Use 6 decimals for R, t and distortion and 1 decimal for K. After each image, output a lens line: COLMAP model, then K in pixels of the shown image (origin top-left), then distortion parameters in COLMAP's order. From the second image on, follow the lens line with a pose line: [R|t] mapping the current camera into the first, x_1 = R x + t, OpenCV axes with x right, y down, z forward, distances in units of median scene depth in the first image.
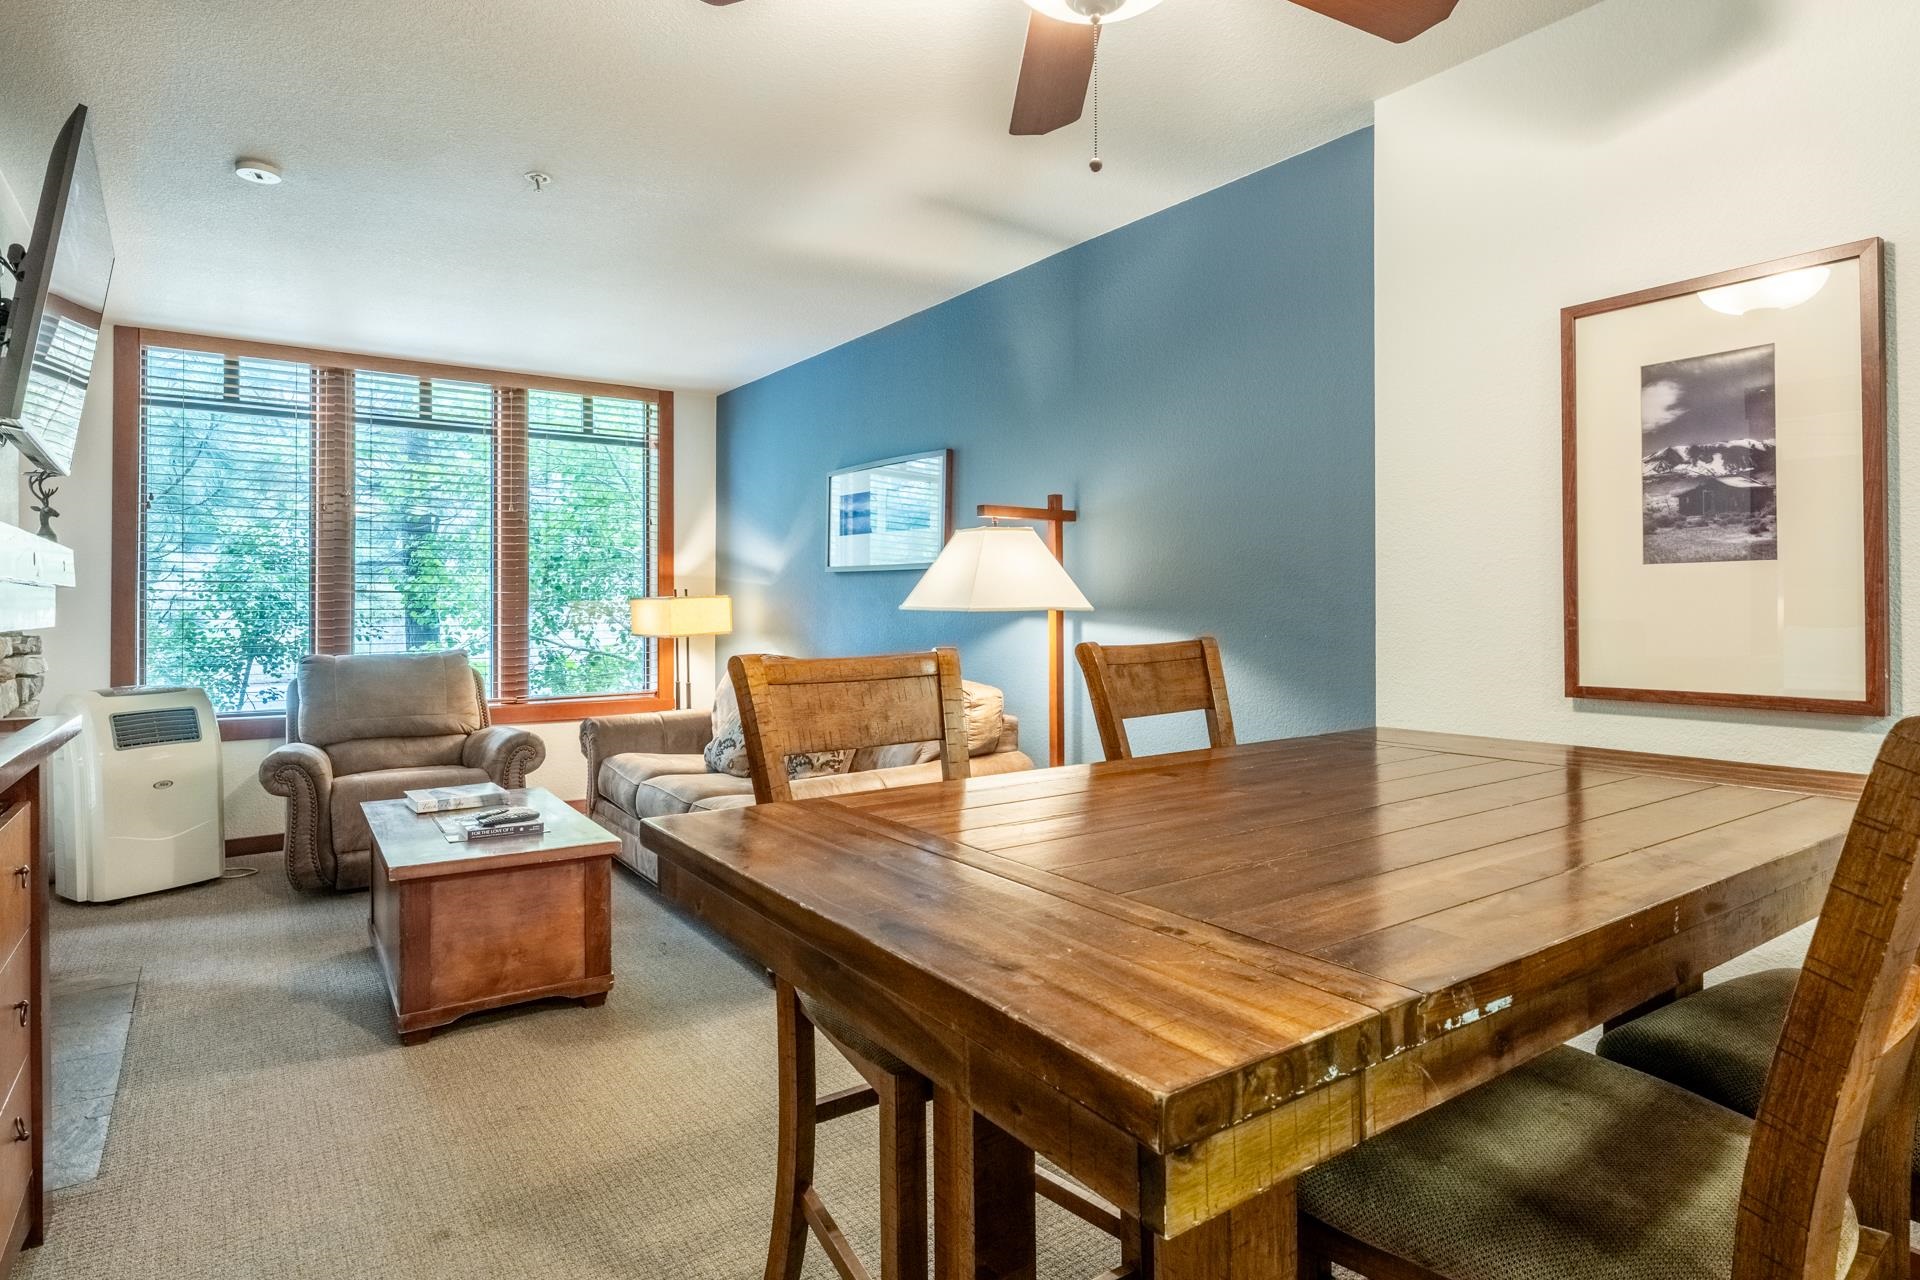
lens RADIAL K [[1011.6, 0, 964.3], [0, 1011.6, 606.4], [0, 0, 1]] dist [0.002510, -0.004201]
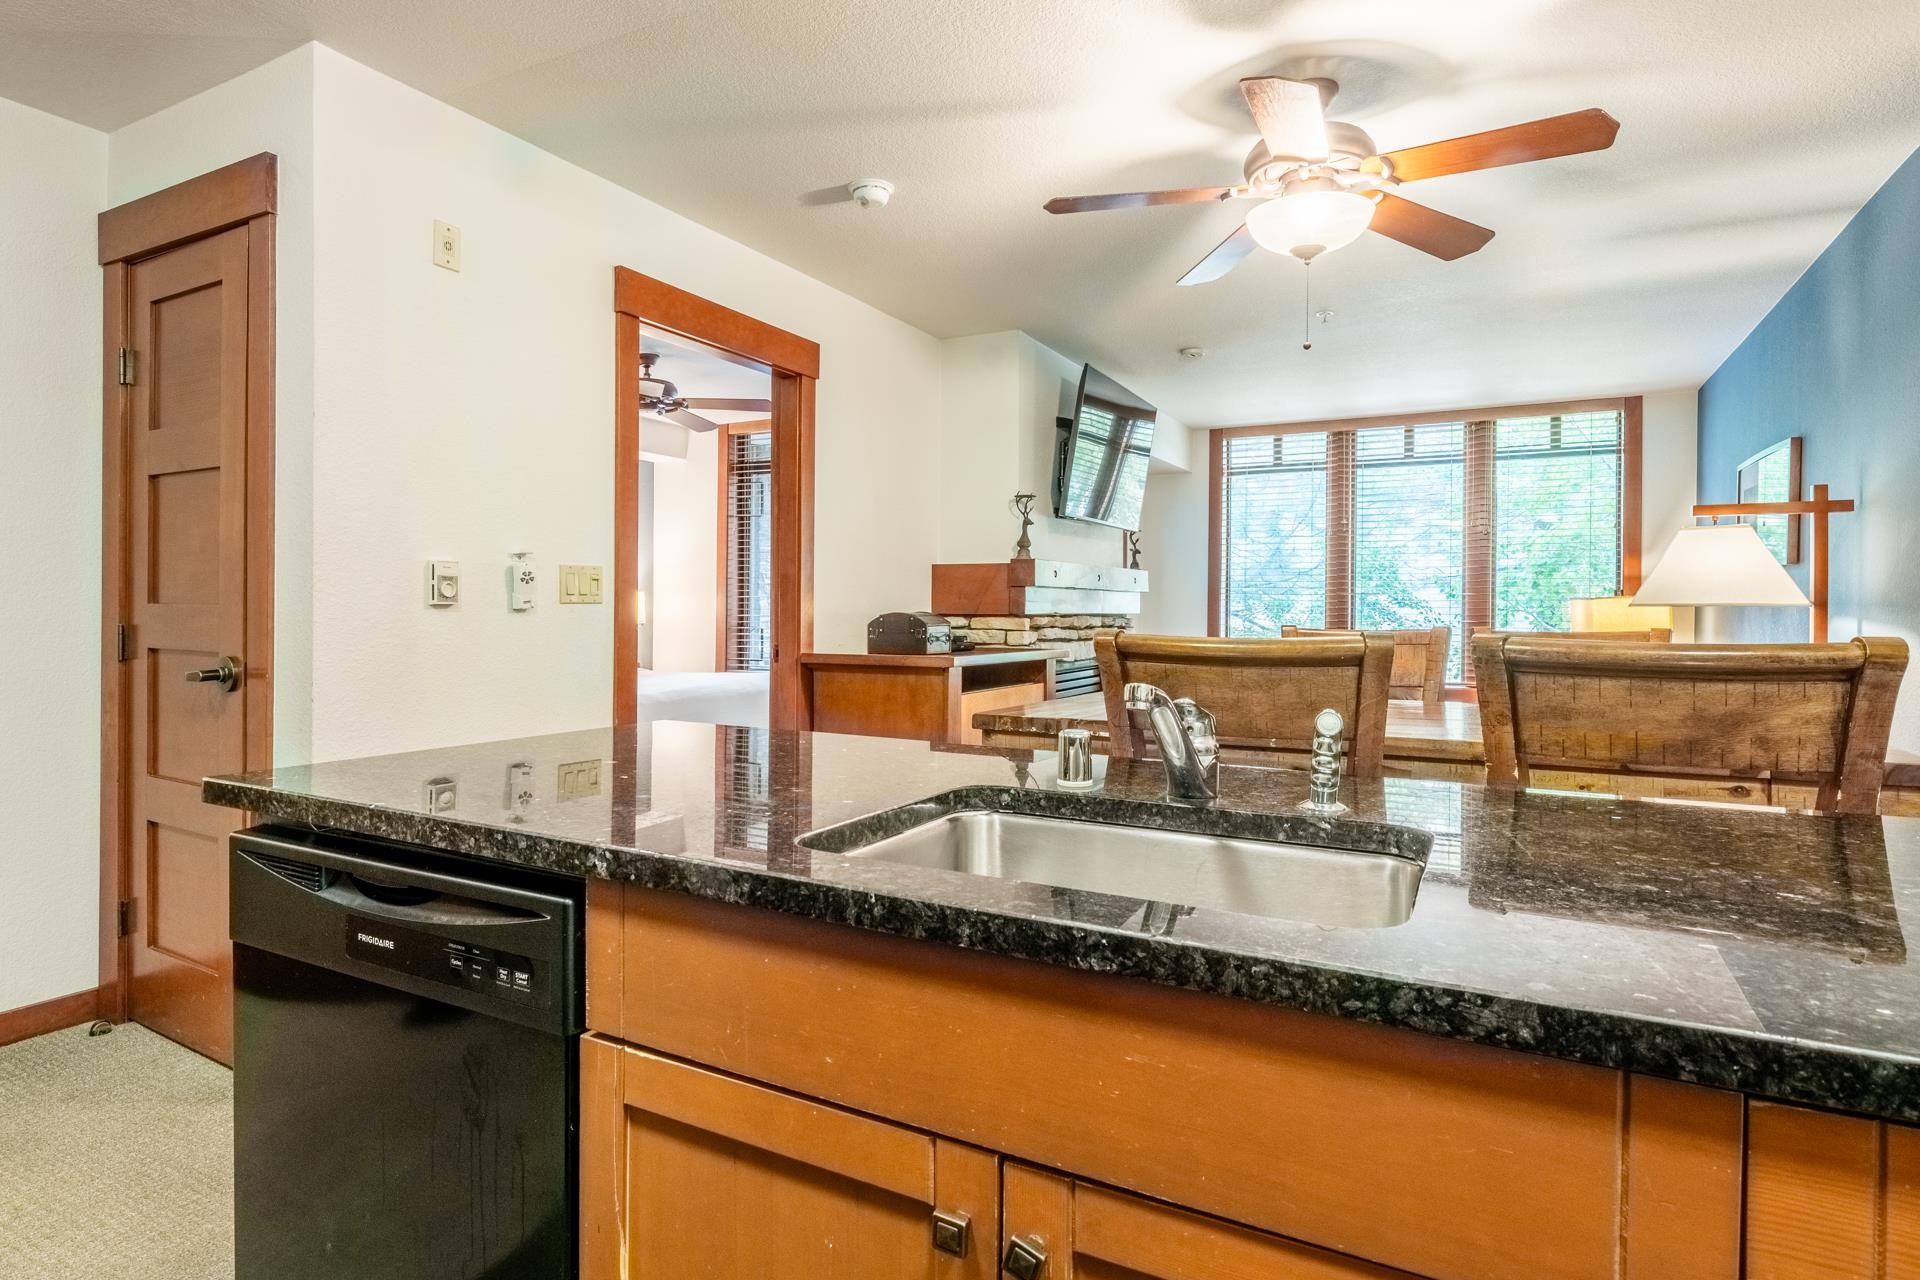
lens RADIAL K [[1011.6, 0, 899.6], [0, 1011.6, 628.2], [0, 0, 1]] dist [0.002510, -0.004201]
pose [[0.393560, 0.024878, -0.918962, 0.606005], [-0.009689, 0.999691, 0.022914, 0.008536], [0.919248, -0.000114, 0.393679, -0.140066]]
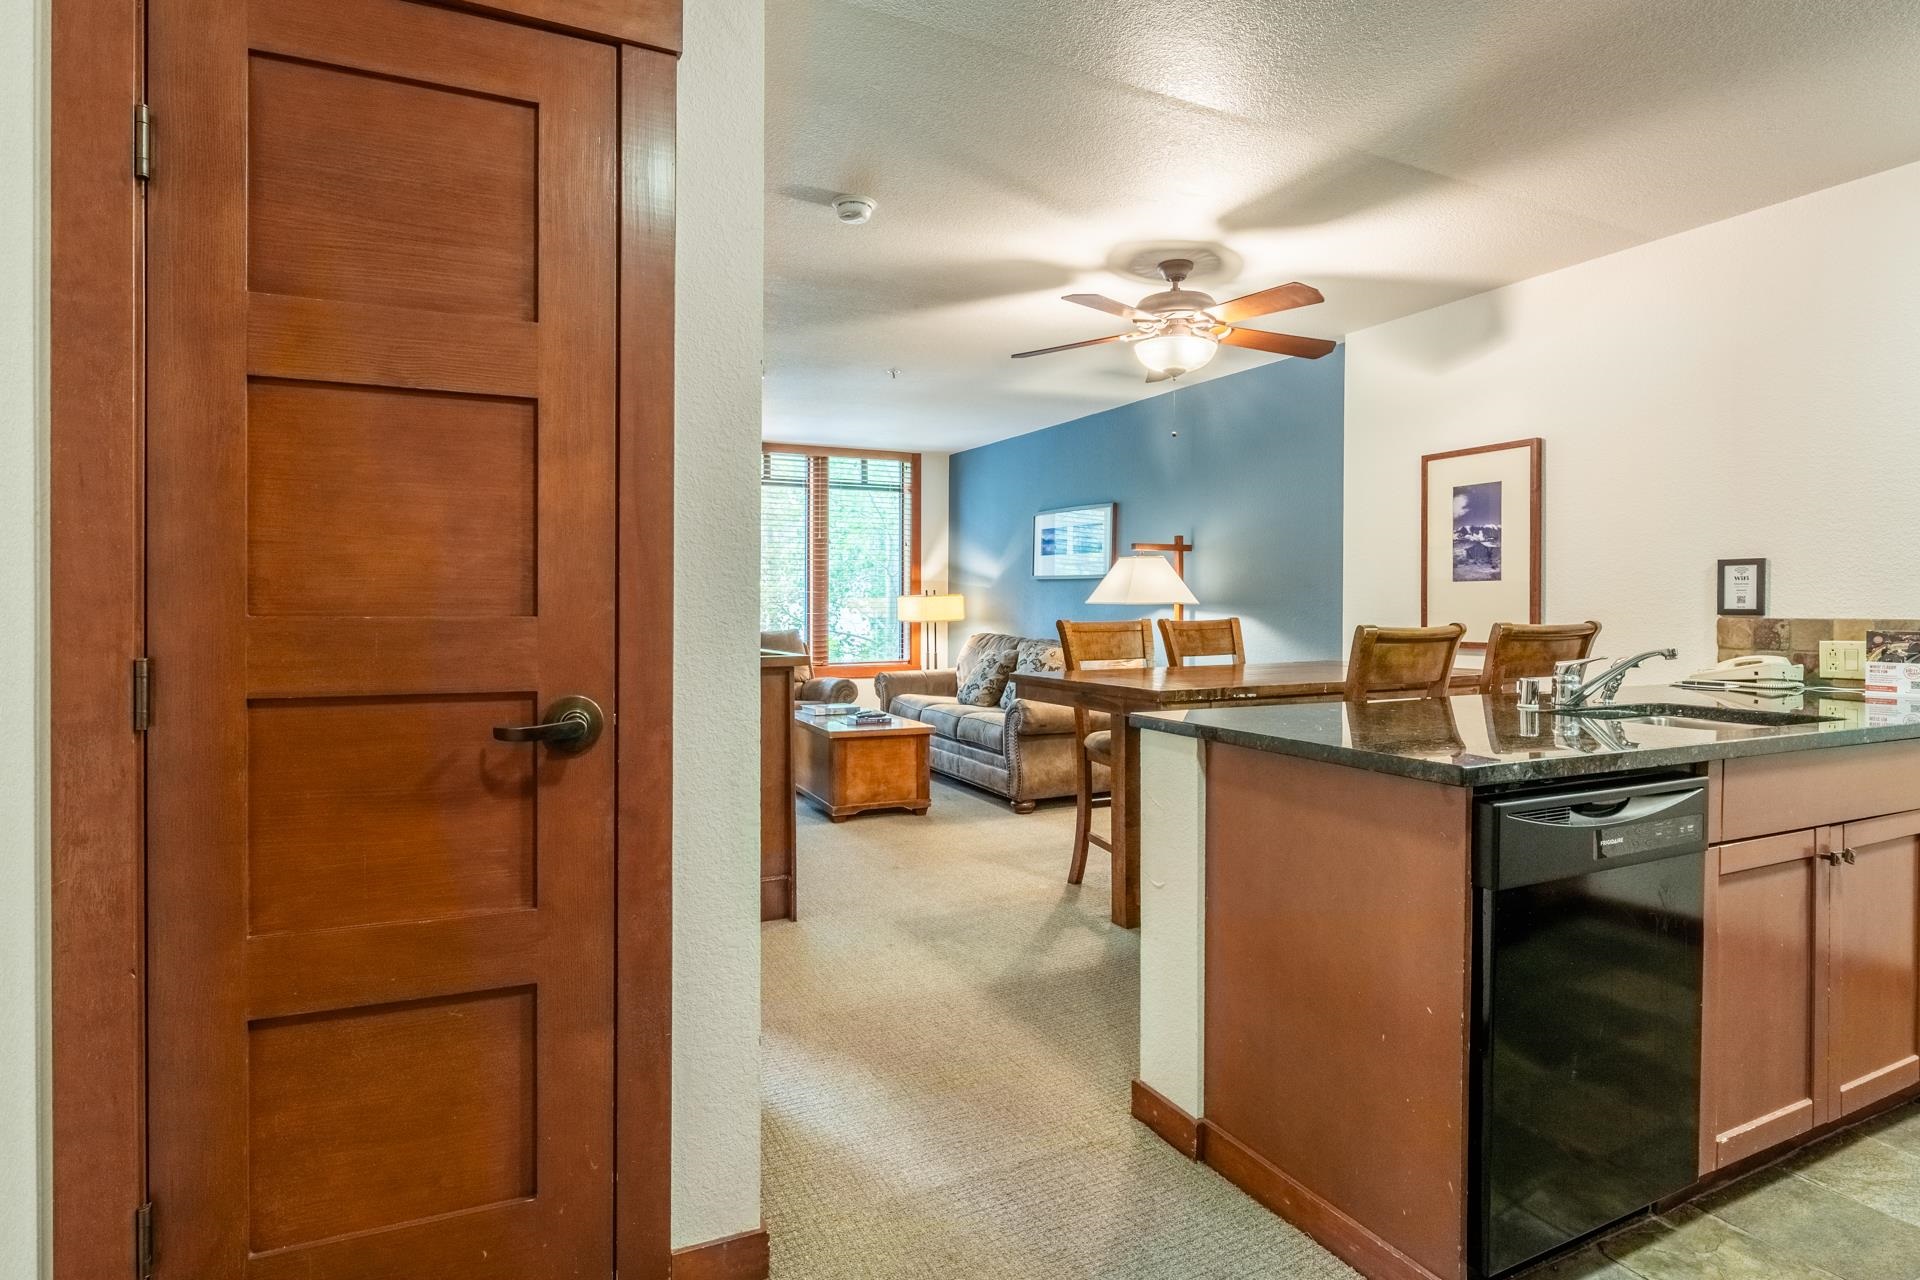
lens RADIAL K [[1011.6, 0, 952.3], [0, 1011.6, 599.6], [0, 0, 1]] dist [0.002510, -0.004201]
pose [[0.985383, 0.004345, -0.170299, 0.005350], [-0.005297, 0.999973, -0.005138, 0.006190], [0.170272, 0.005965, 0.985379, -0.706474]]
